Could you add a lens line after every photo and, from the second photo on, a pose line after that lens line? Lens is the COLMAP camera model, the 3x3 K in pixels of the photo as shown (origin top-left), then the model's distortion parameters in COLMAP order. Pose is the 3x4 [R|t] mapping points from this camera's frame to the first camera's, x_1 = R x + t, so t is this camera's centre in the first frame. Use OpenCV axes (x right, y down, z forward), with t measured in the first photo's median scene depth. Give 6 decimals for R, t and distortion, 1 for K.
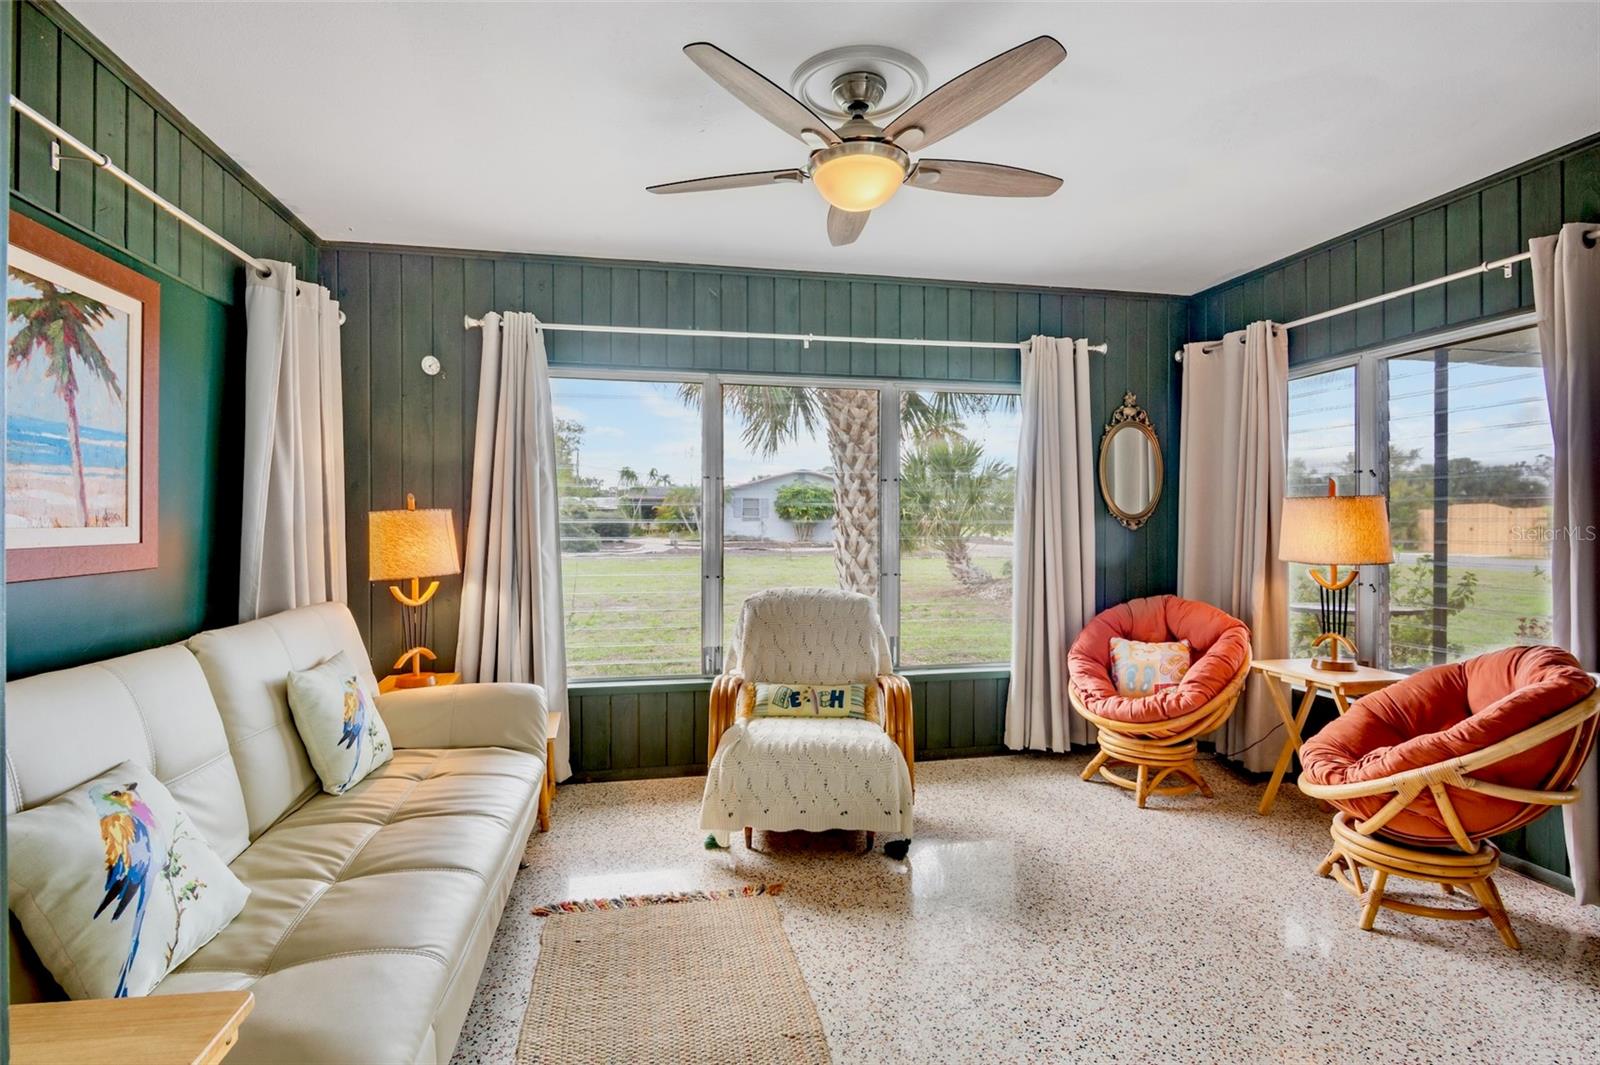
lens RADIAL K [[786.5, 0, 804.7], [0, 786.5, 528.9], [0, 0, 1]] dist [-0.013897, -0.000050]
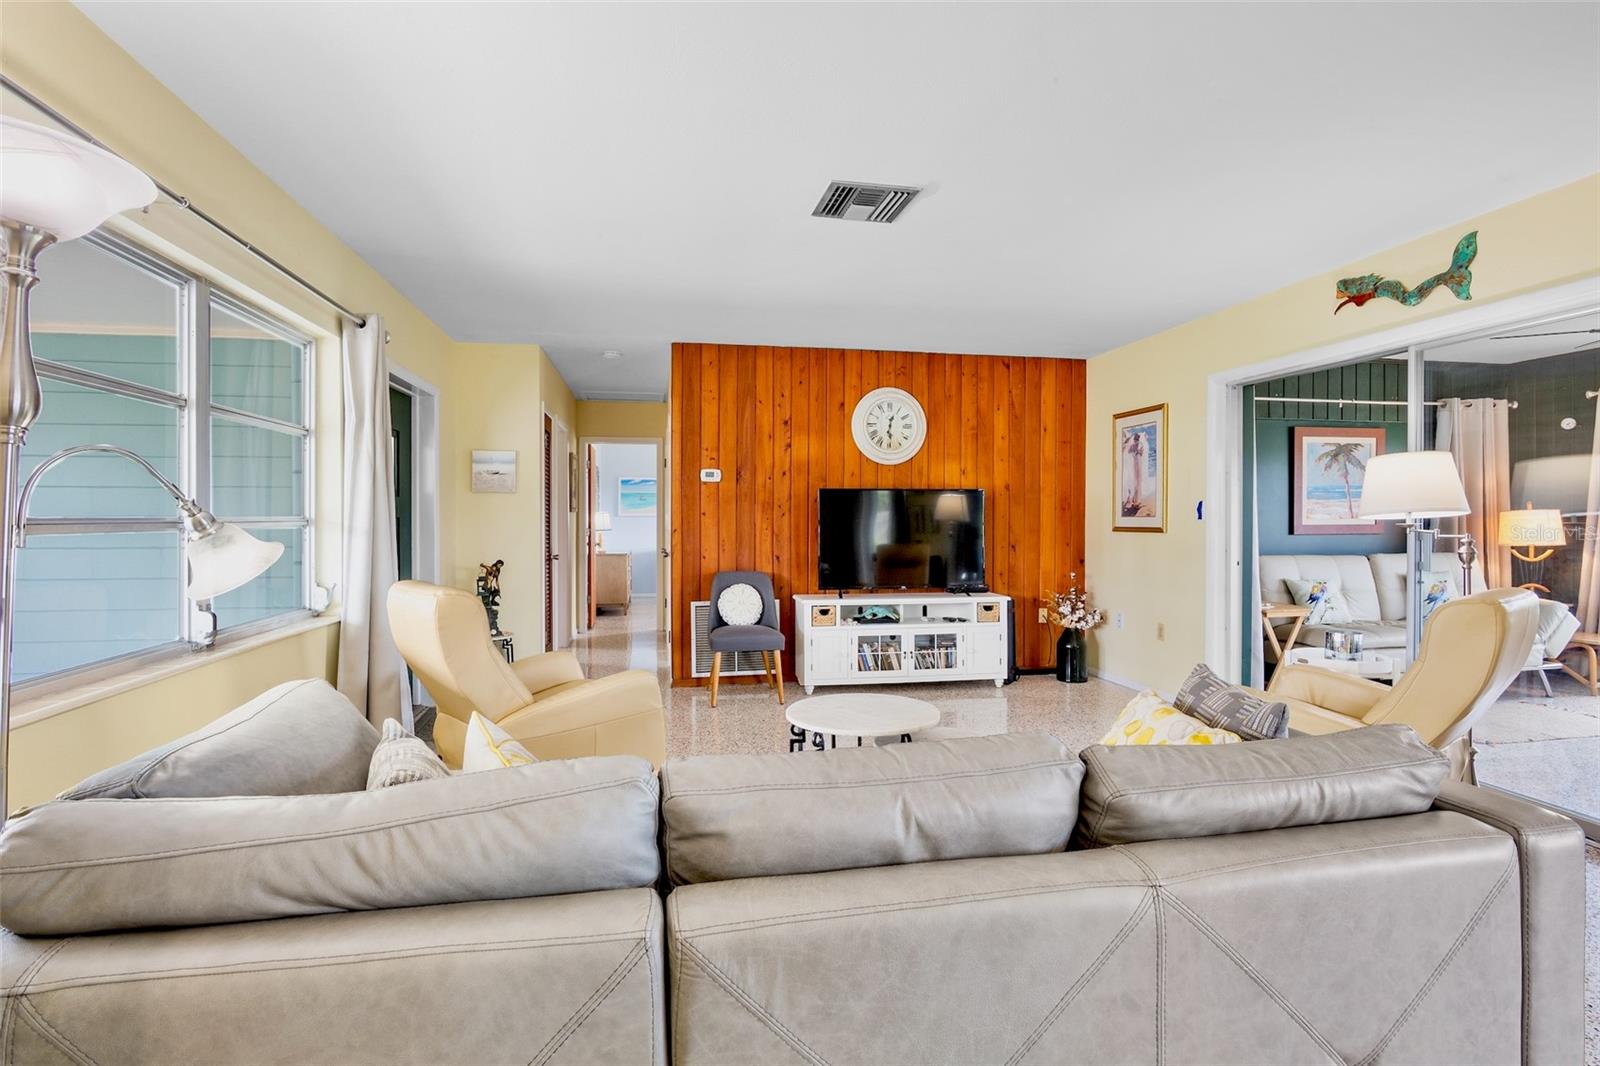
lens RADIAL K [[786.5, 0, 791.3], [0, 786.5, 524.4], [0, 0, 1]] dist [-0.013897, -0.000050]
pose [[-0.021007, 0.007411, -0.999752, 2.229294], [-0.004662, 0.999961, 0.007511, 0.007503], [0.999768, 0.004819, -0.020972, -1.159209]]
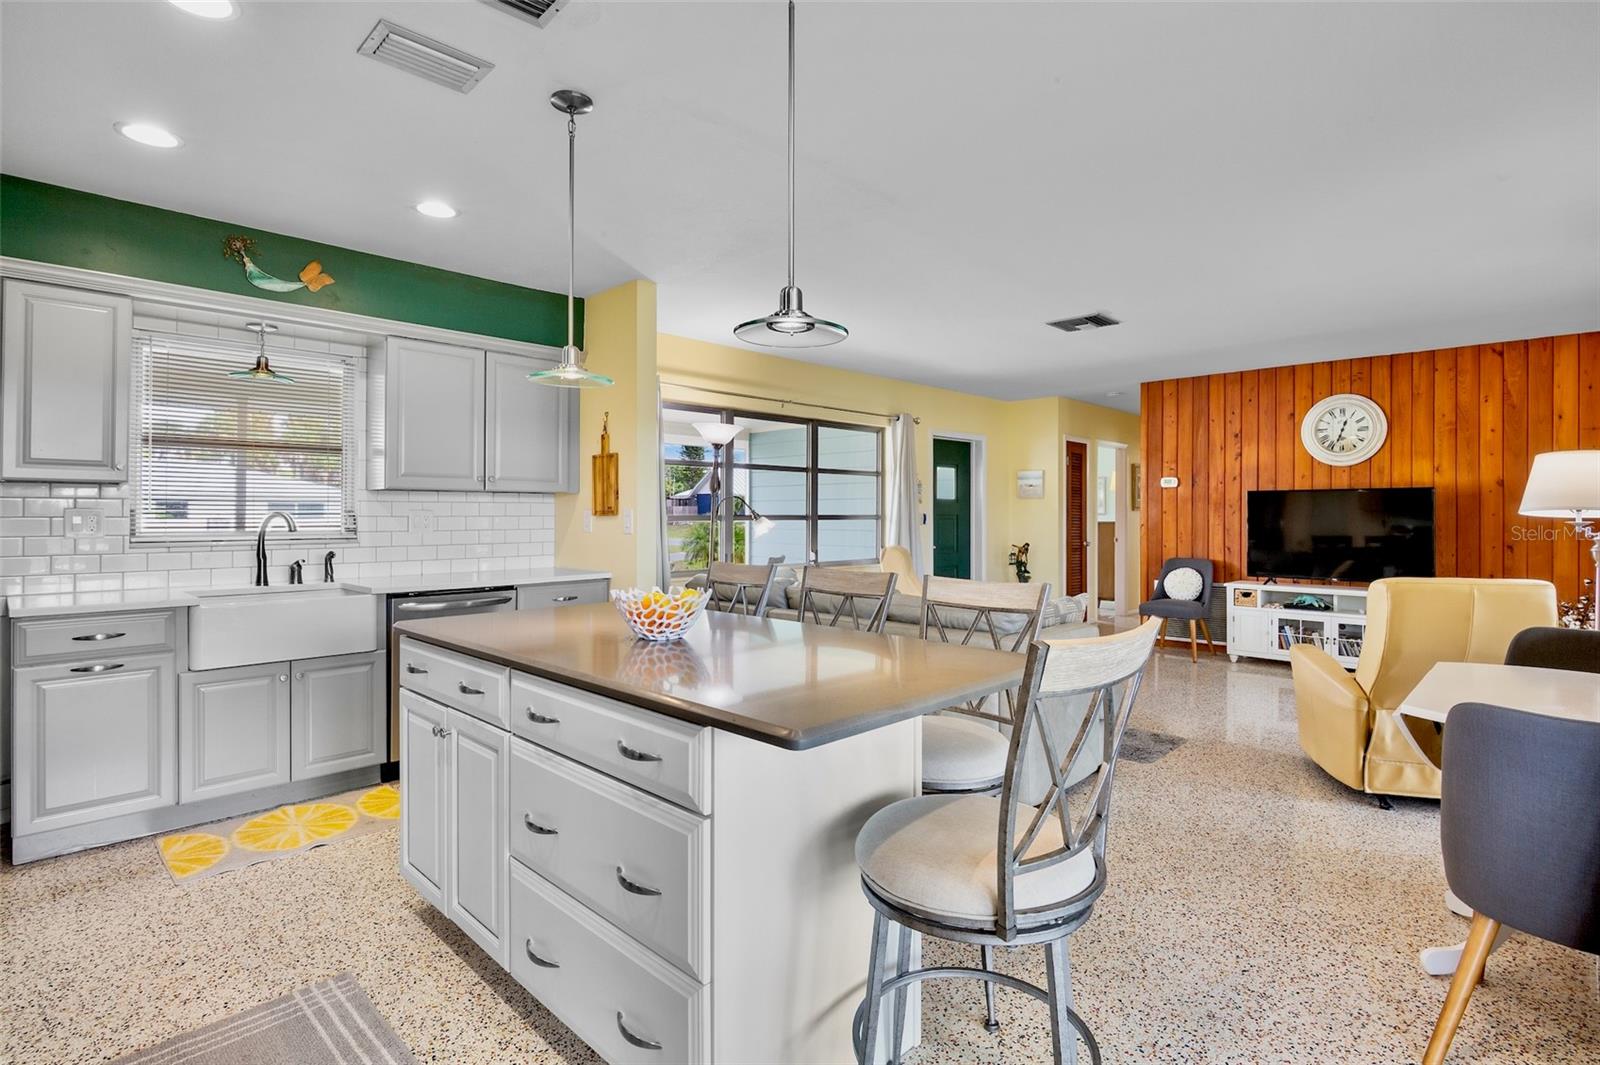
lens RADIAL K [[786.5, 0, 797.0], [0, 786.5, 519.6], [0, 0, 1]] dist [-0.013897, -0.000050]
pose [[-0.827738, 0.001793, -0.561112, 2.864743], [-0.004215, 0.999947, 0.009413, -0.001688], [0.561099, 0.010157, -0.827687, 0.558471]]
